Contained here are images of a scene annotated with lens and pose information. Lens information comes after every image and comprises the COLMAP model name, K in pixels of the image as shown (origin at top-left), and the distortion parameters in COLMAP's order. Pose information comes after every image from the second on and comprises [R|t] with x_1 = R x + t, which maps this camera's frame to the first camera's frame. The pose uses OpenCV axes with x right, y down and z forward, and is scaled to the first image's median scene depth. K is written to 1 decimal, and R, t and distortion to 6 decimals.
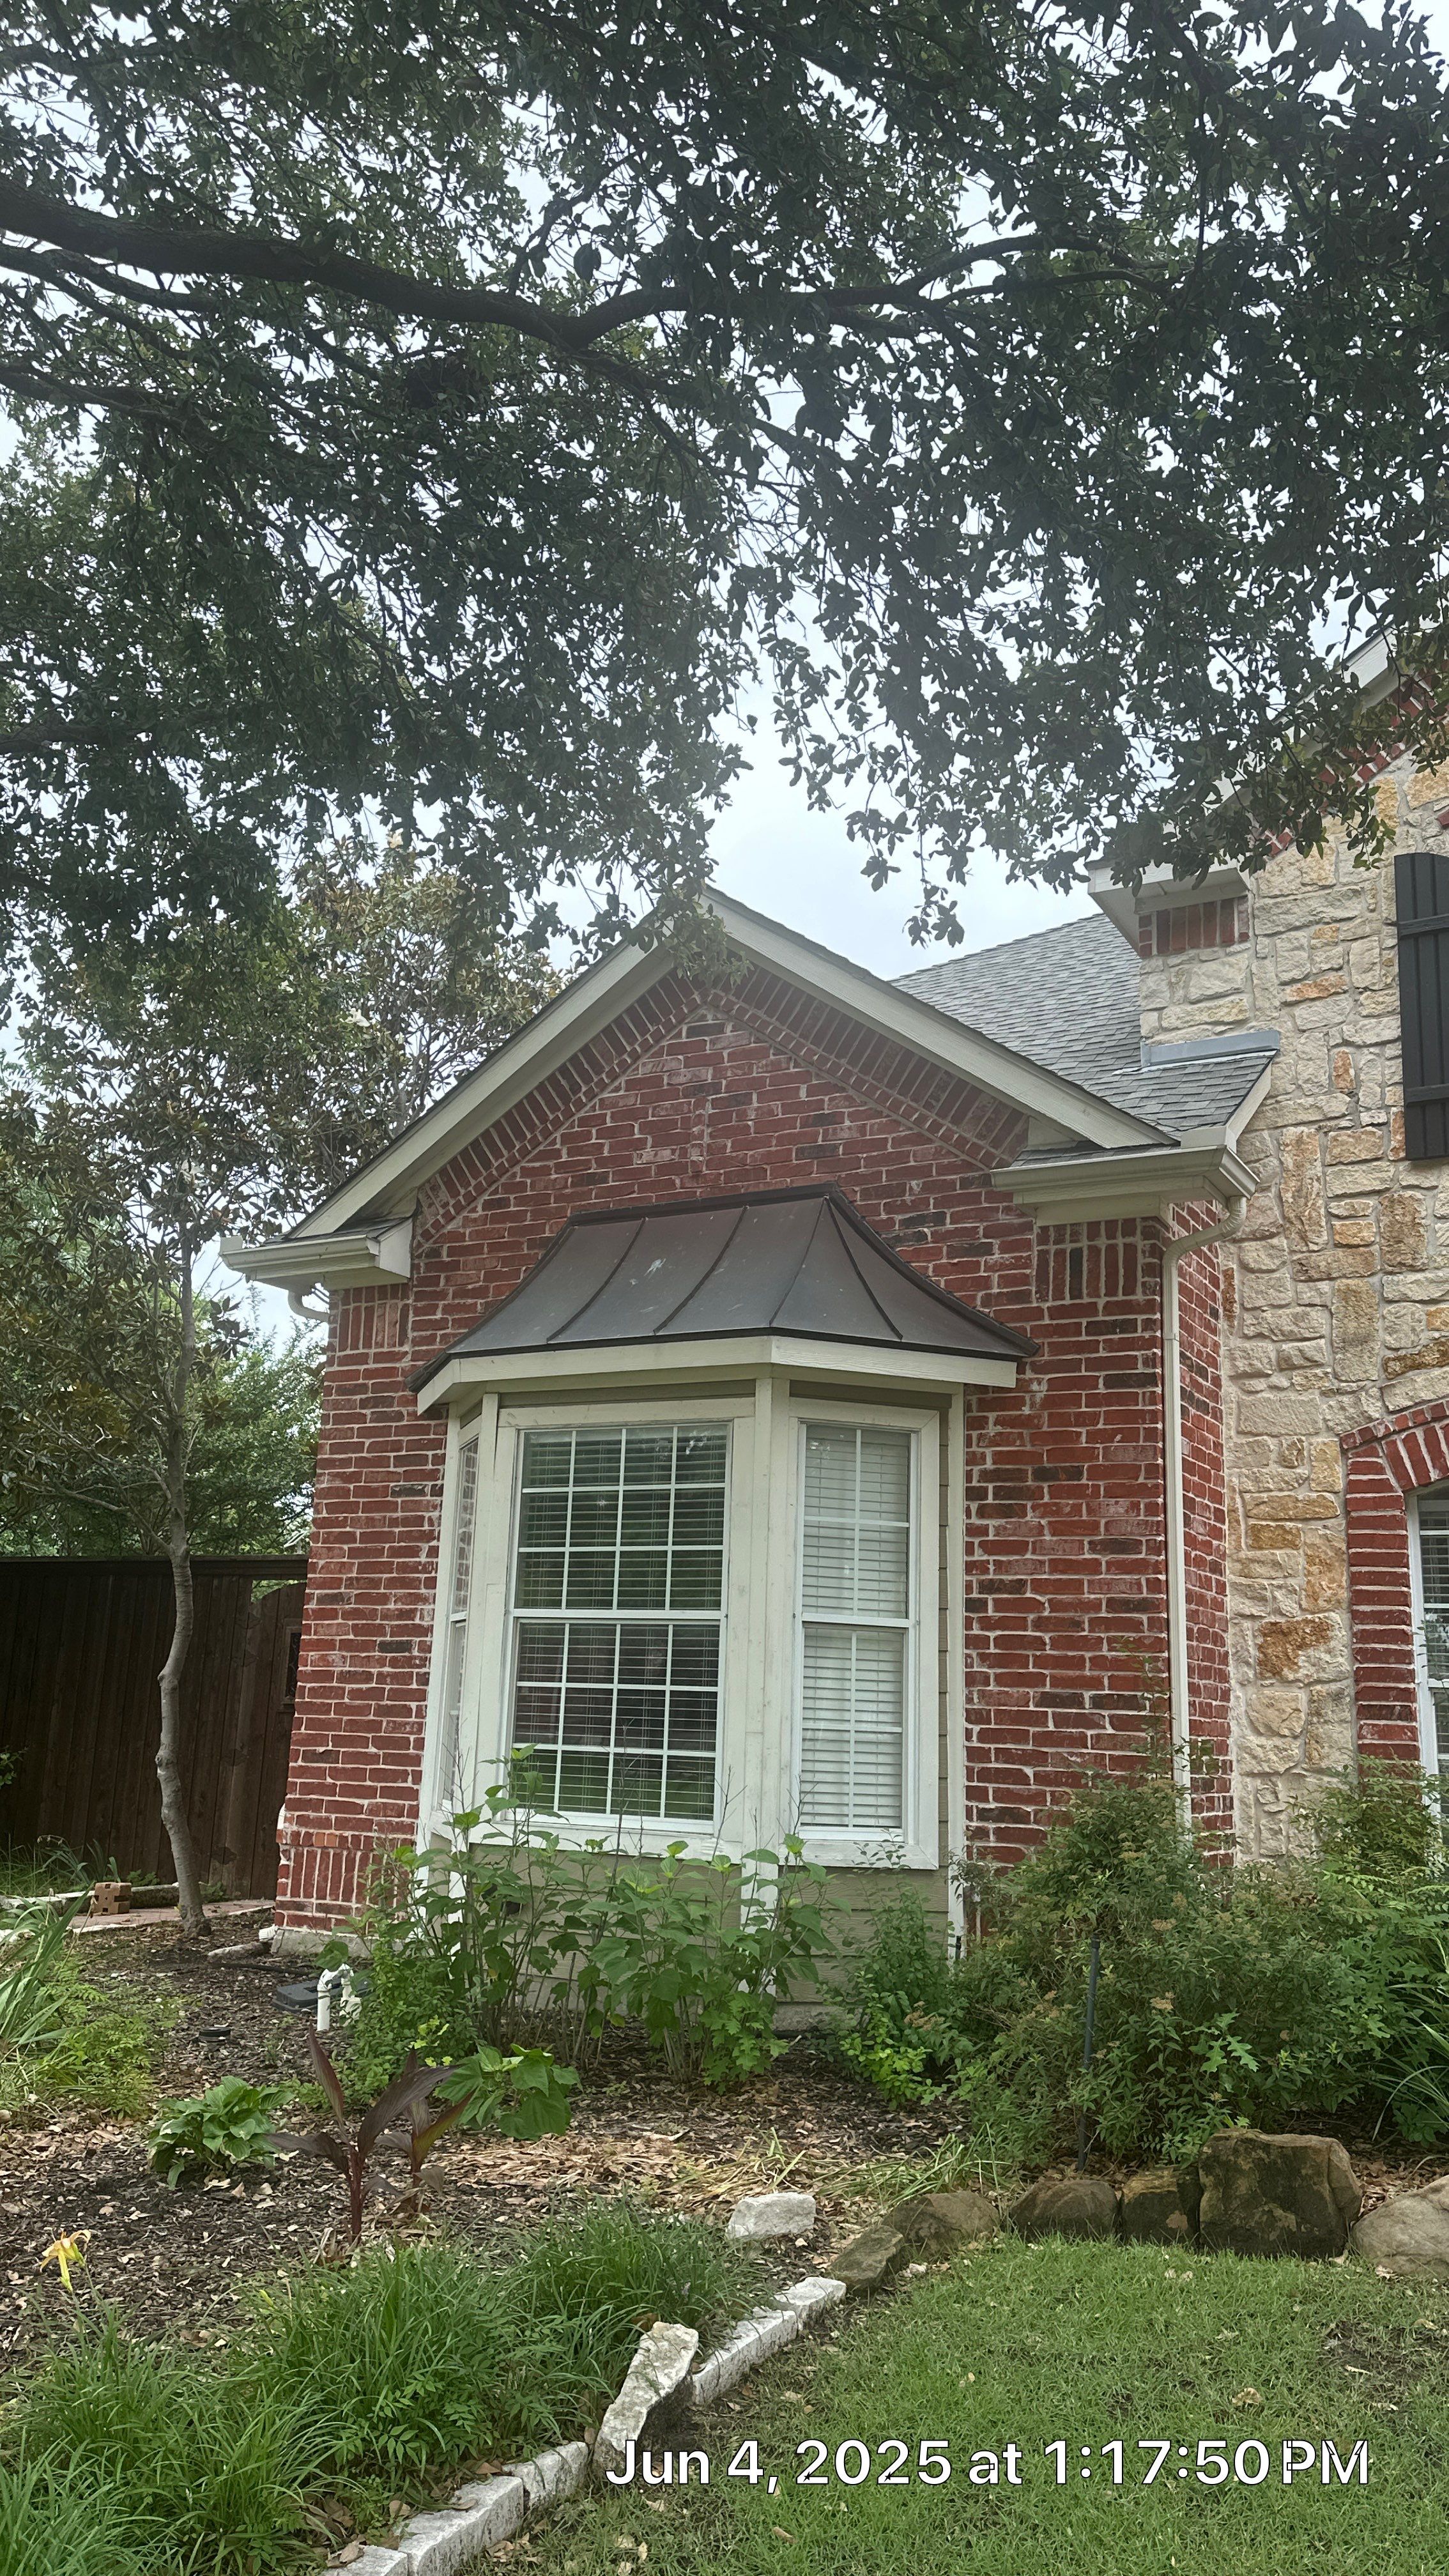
lens RADIAL K [[1899.9, 0, 724.5], [0, 1899.9, 1288.0], [0, 0, 1]] dist [0.131645, -0.168564]
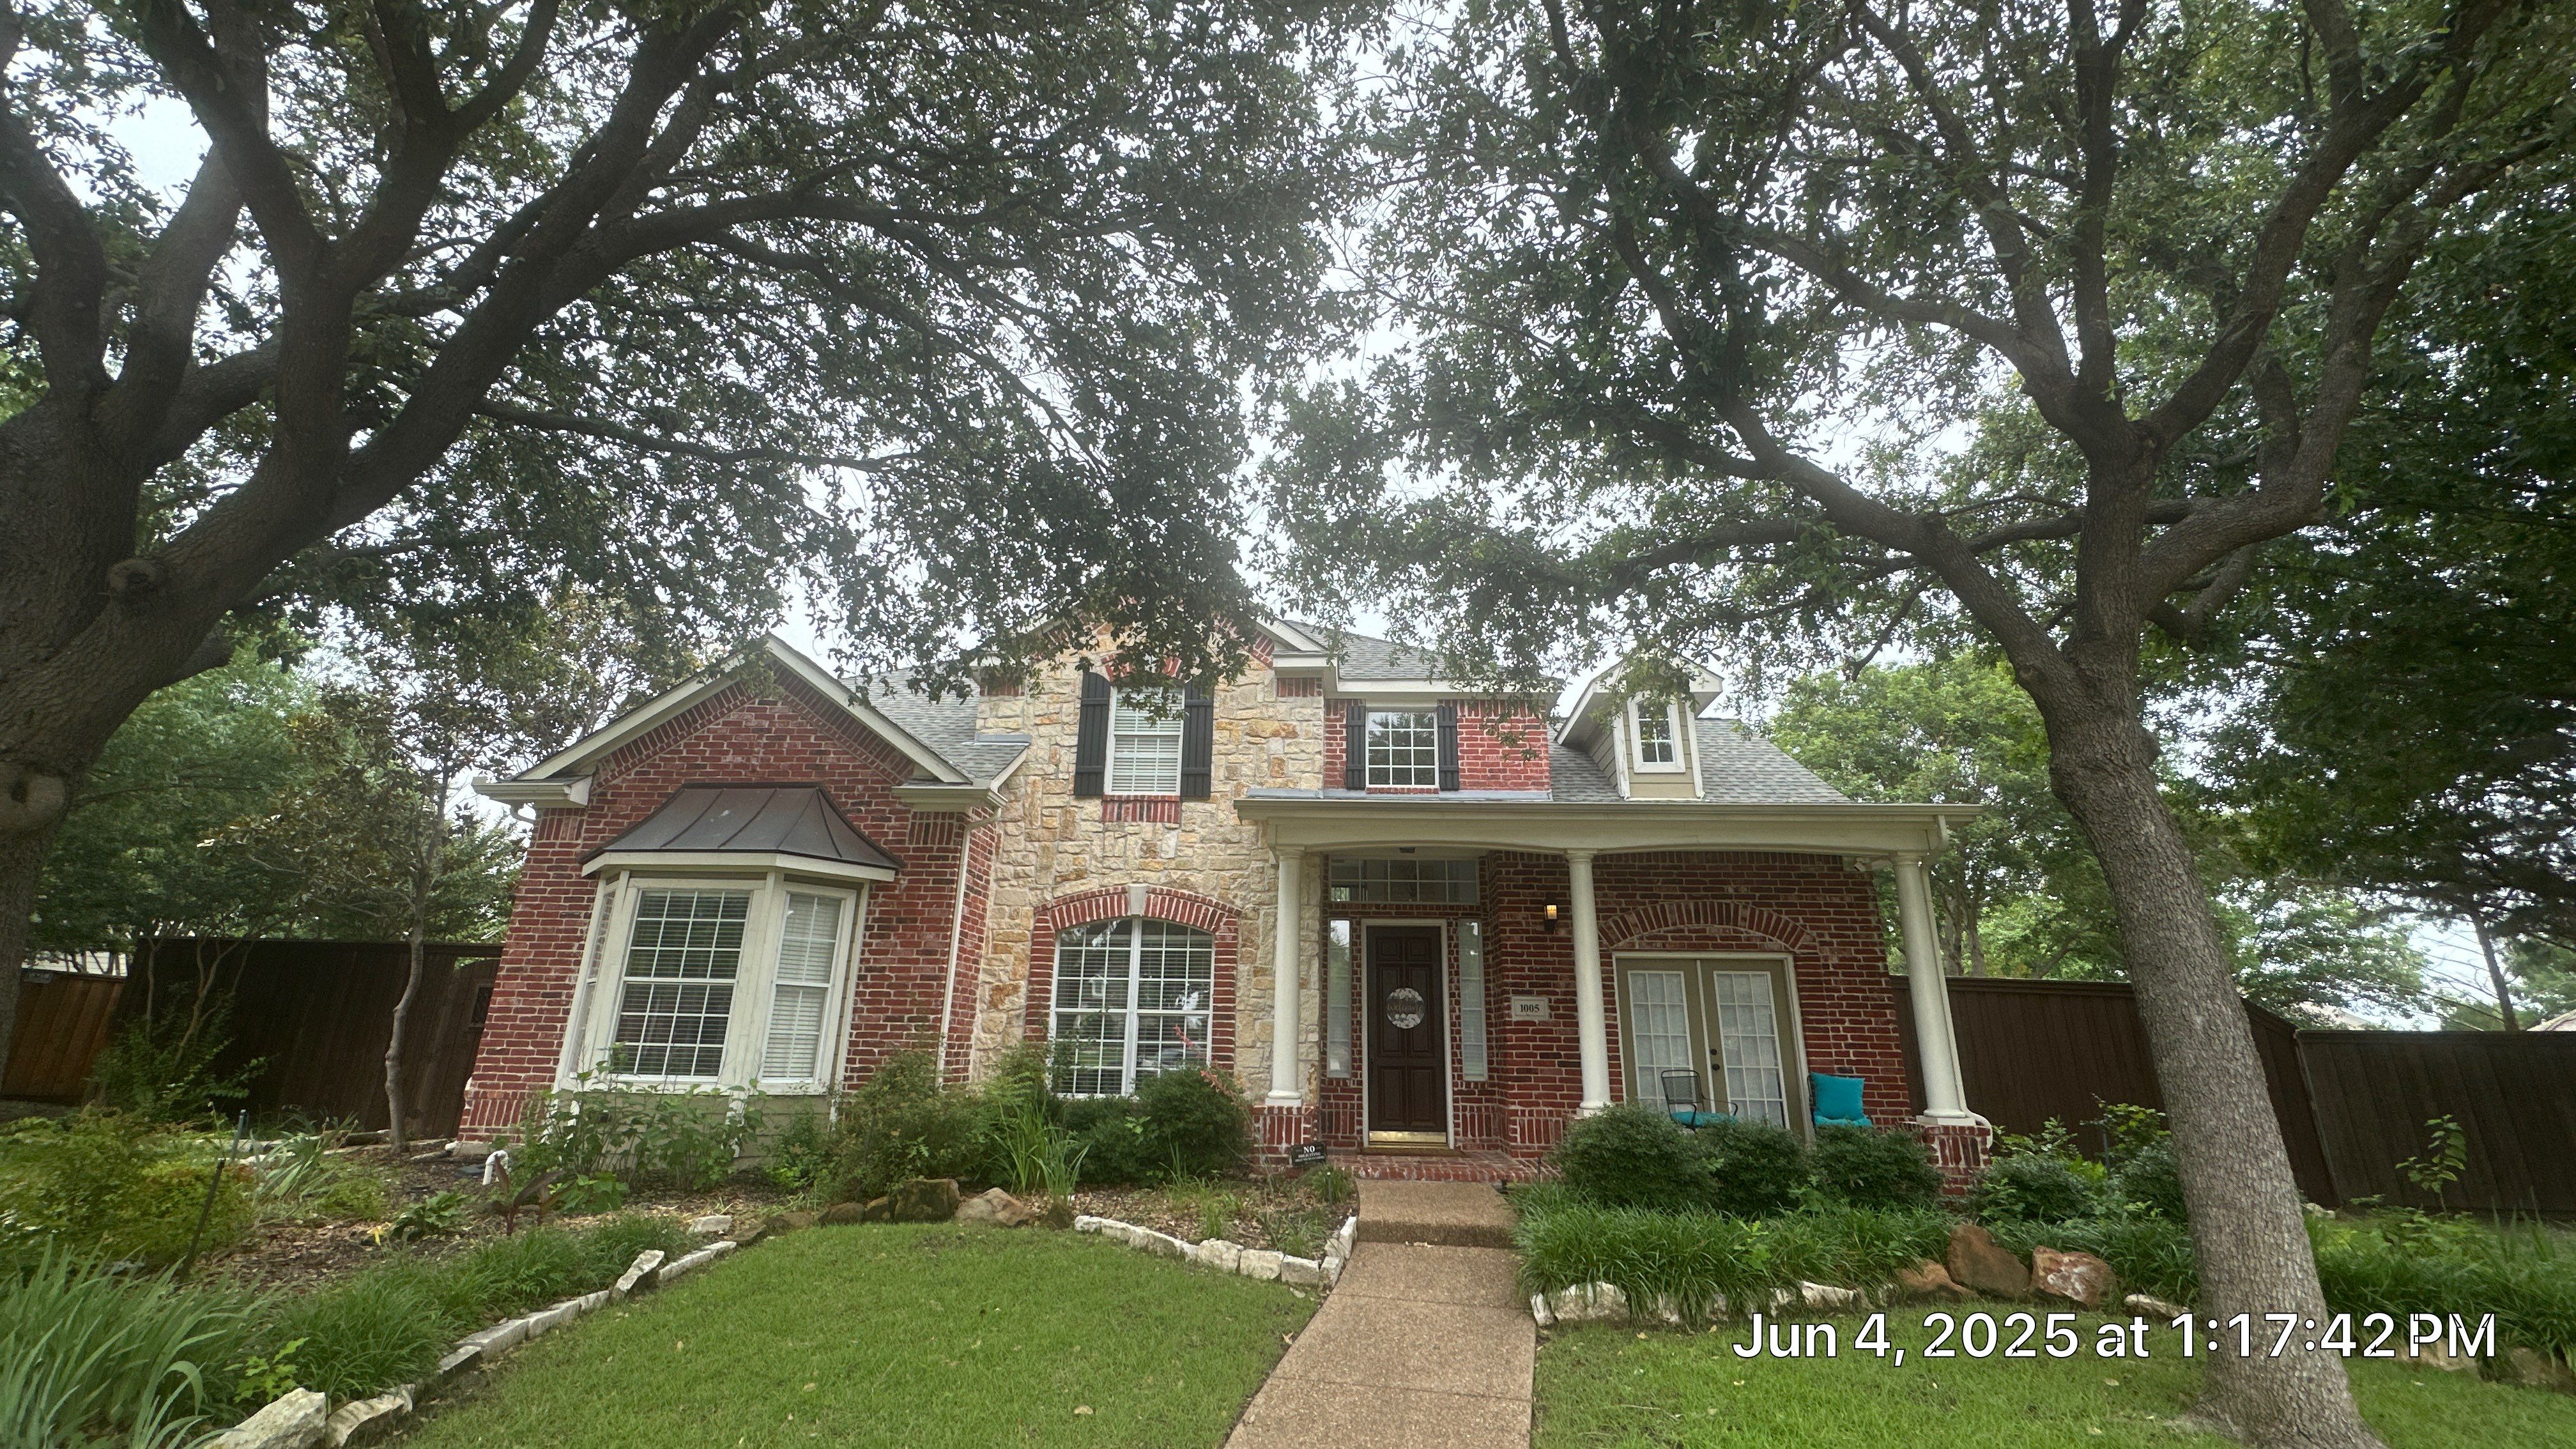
lens RADIAL K [[1027.5, 0, 1288.0], [0, 1027.5, 724.5], [0, 0, 1]] dist [-0.001567, 0.000391]
pose [[0.901224, 0.113425, 0.418246, 0.041632], [-0.081381, 0.992265, -0.093737, -0.057349], [-0.425644, 0.050441, 0.903484, -0.324255]]
